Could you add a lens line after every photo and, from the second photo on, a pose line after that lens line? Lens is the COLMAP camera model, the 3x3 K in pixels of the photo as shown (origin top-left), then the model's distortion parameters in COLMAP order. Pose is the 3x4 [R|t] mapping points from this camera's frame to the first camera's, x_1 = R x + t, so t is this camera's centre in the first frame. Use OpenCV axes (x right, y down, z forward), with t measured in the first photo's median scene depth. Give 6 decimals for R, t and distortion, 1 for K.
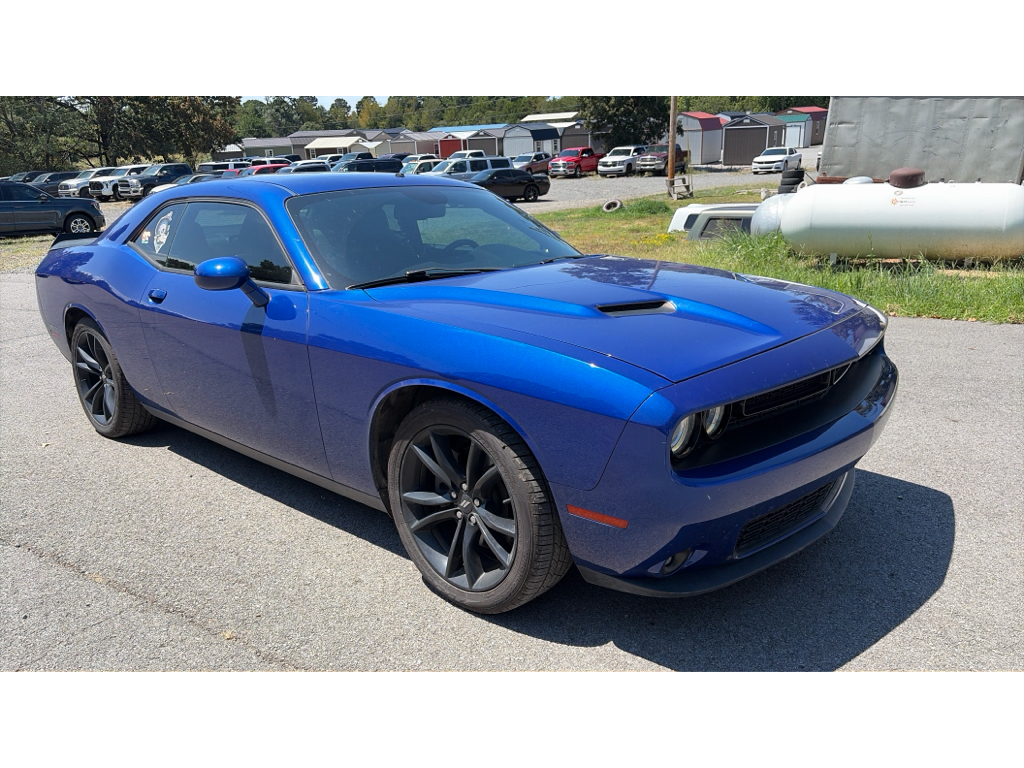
lens RADIAL K [[748.8, 0, 510.8], [0, 748.8, 382.4], [0, 0, 1]] dist [0.052643, -0.070011]
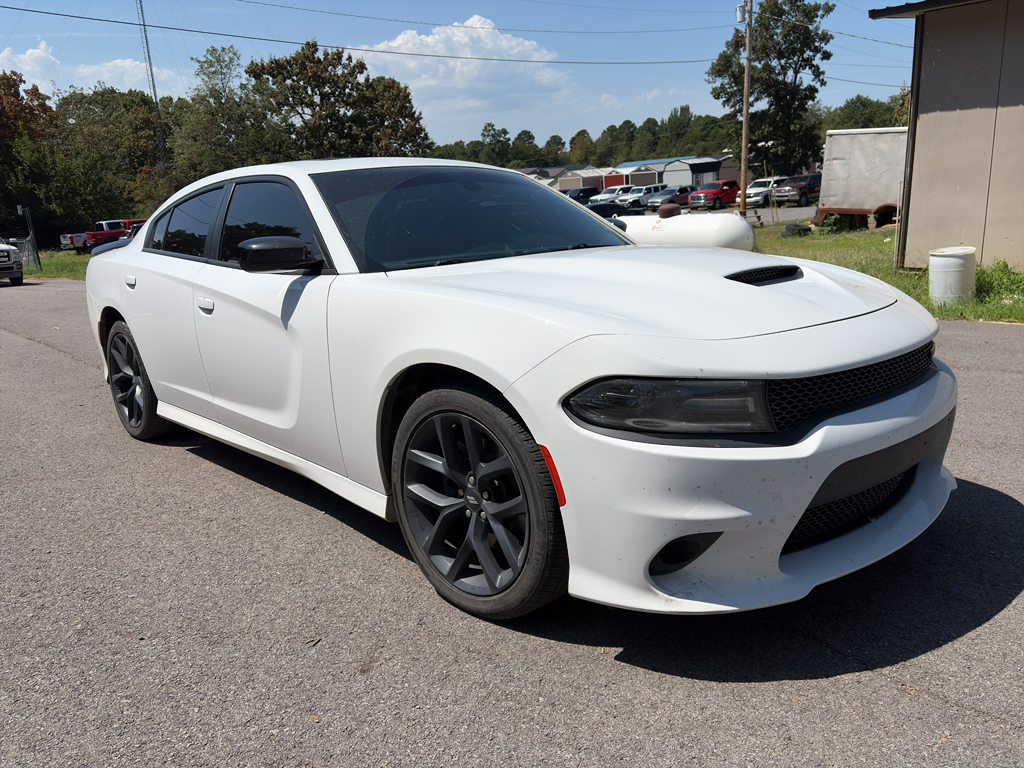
lens RADIAL K [[778.8, 0, 506.9], [0, 778.8, 398.5], [0, 0, 1]] dist [0.021676, 0.000685]
pose [[0.958202, 0.052156, -0.281300, 0.130767], [-0.060602, 0.997932, -0.021405, 0.025556], [0.279602, 0.037558, 0.959381, -0.093779]]
